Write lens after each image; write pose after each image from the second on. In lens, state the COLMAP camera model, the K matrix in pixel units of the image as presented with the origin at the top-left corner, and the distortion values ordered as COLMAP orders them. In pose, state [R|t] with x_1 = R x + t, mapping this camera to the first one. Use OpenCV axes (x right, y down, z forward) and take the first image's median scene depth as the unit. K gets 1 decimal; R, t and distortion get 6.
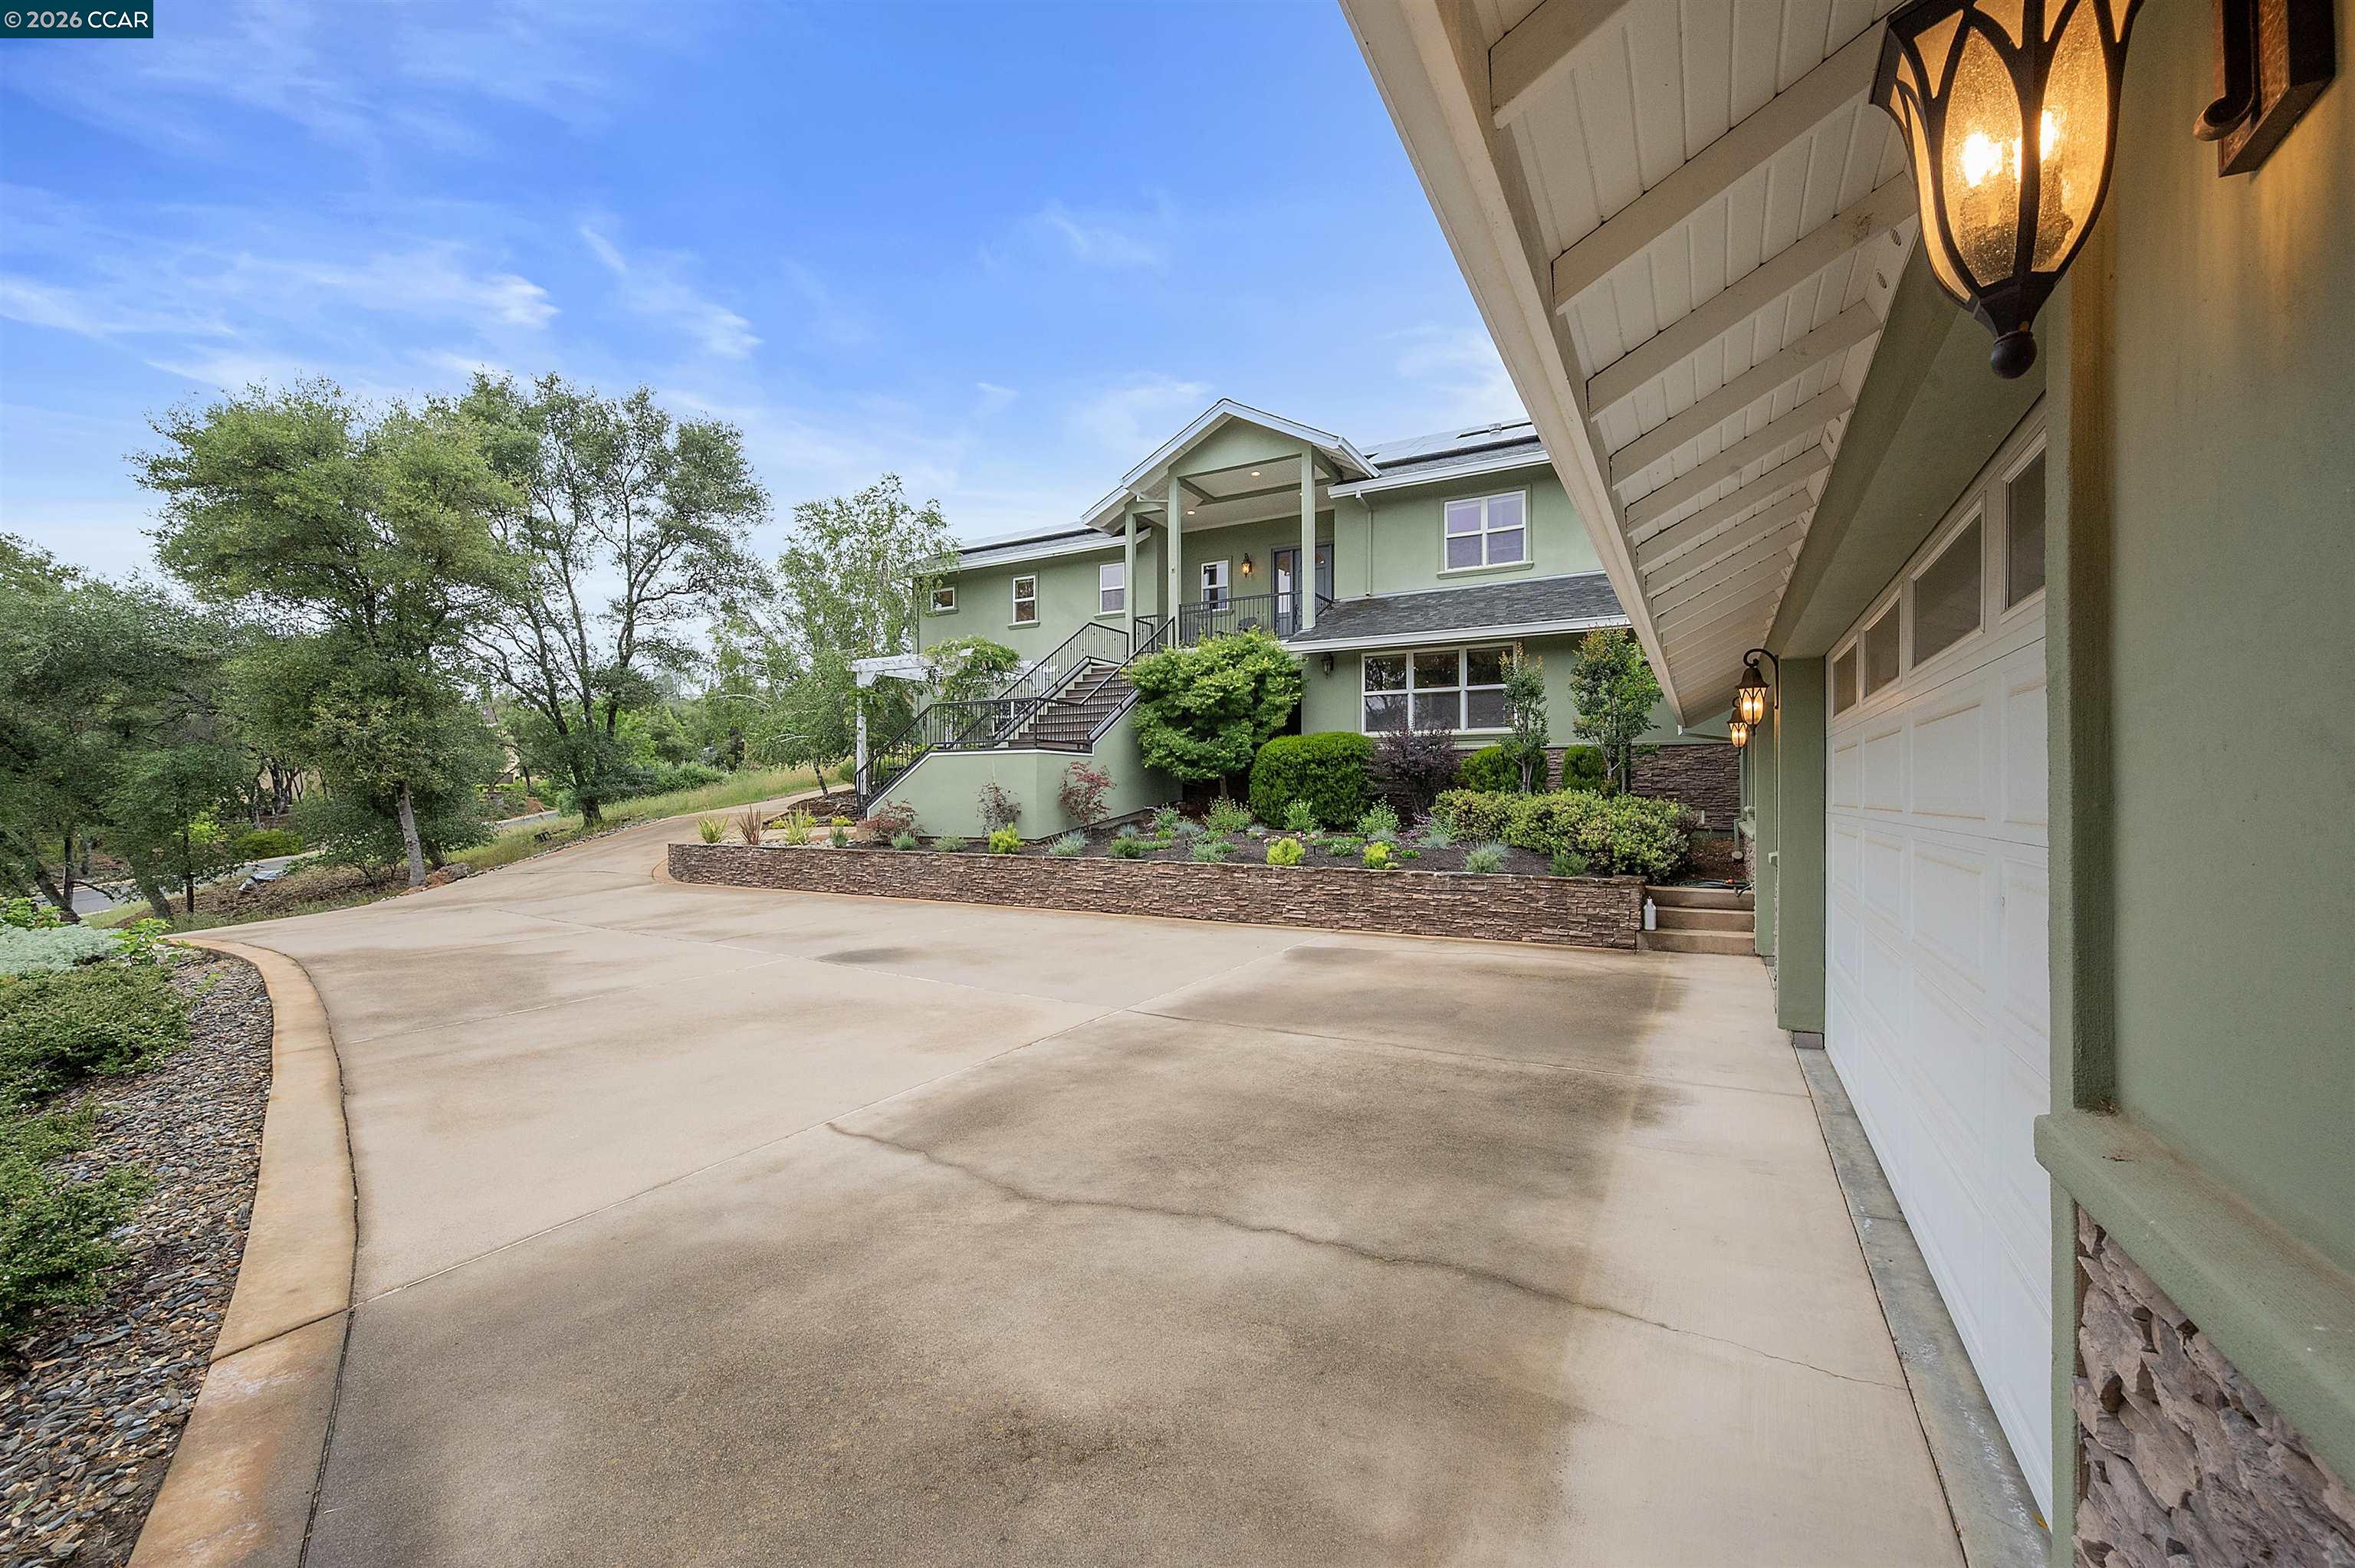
lens RADIAL K [[942.7, 0, 1181.2], [0, 942.7, 784.0], [0, 0, 1]] dist [0.000923, -0.000437]
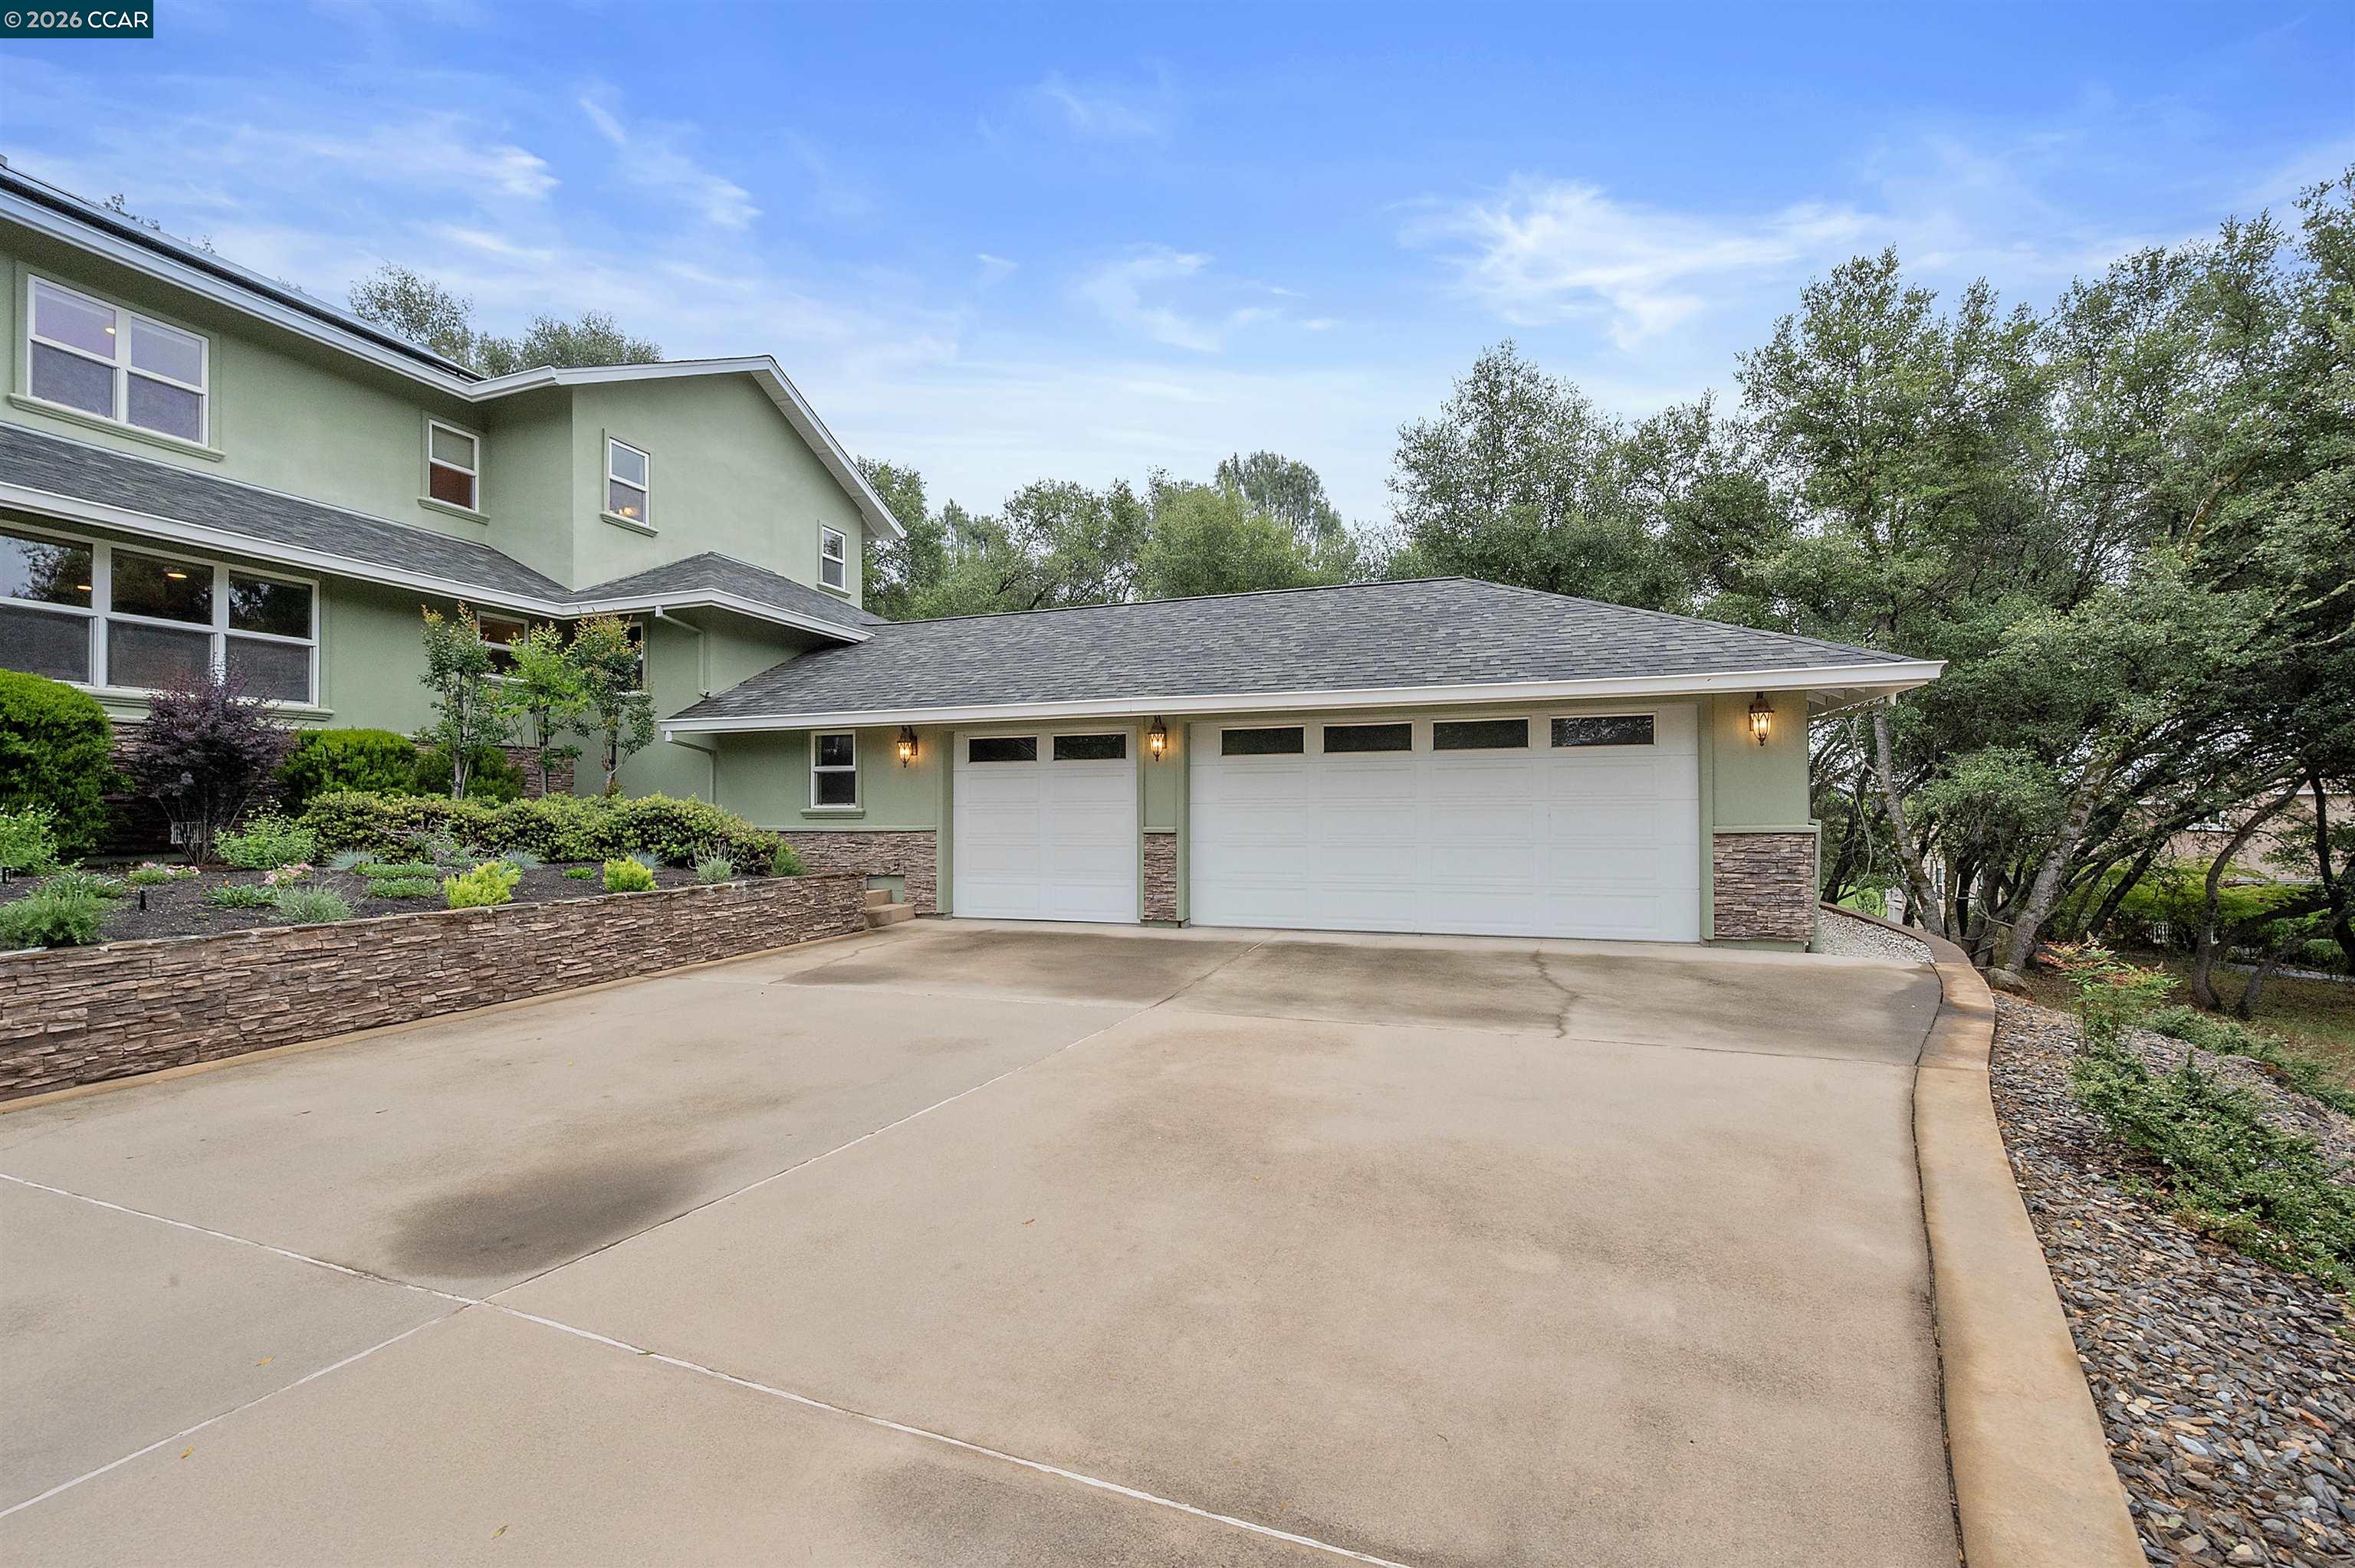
lens RADIAL K [[942.7, 0, 1178.4], [0, 942.7, 800.0], [0, 0, 1]] dist [0.000923, -0.000437]
pose [[-0.184479, 0.012510, 0.982757, -0.651468], [-0.002850, 0.999908, -0.013263, 0.026079], [-0.982832, -0.005247, -0.184426, 0.739901]]
